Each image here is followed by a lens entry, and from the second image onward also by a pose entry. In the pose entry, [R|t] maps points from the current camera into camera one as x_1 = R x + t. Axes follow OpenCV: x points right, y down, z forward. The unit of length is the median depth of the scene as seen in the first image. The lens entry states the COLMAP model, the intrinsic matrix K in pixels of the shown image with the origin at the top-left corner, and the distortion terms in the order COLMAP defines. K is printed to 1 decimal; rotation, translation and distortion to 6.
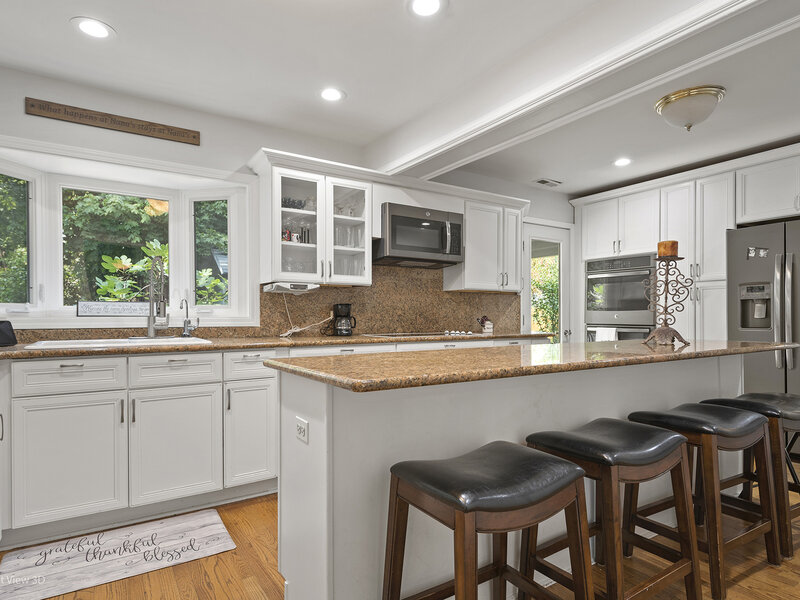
lens RADIAL K [[455.9, 0, 399.1], [0, 455.9, 317.9], [0, 0, 1]] dist [-0.001248, -0.000821]
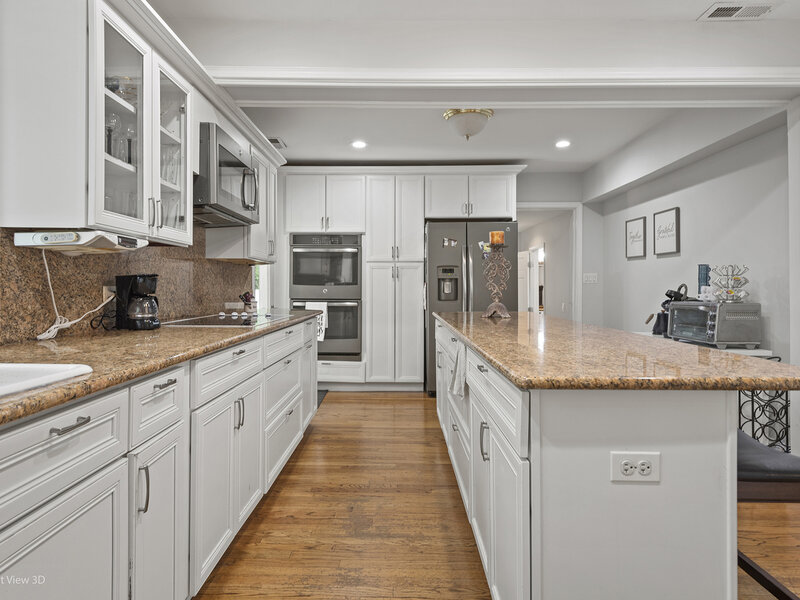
lens RADIAL K [[475.9, 0, 400.0], [0, 475.9, 300.0], [0, 0, 1]] dist [-0.028916, -0.001177]
pose [[0.542591, -0.020899, 0.839737, -0.455556], [0.000484, 0.999698, 0.024568, -0.013206], [-0.839997, -0.012924, 0.542437, 0.392071]]
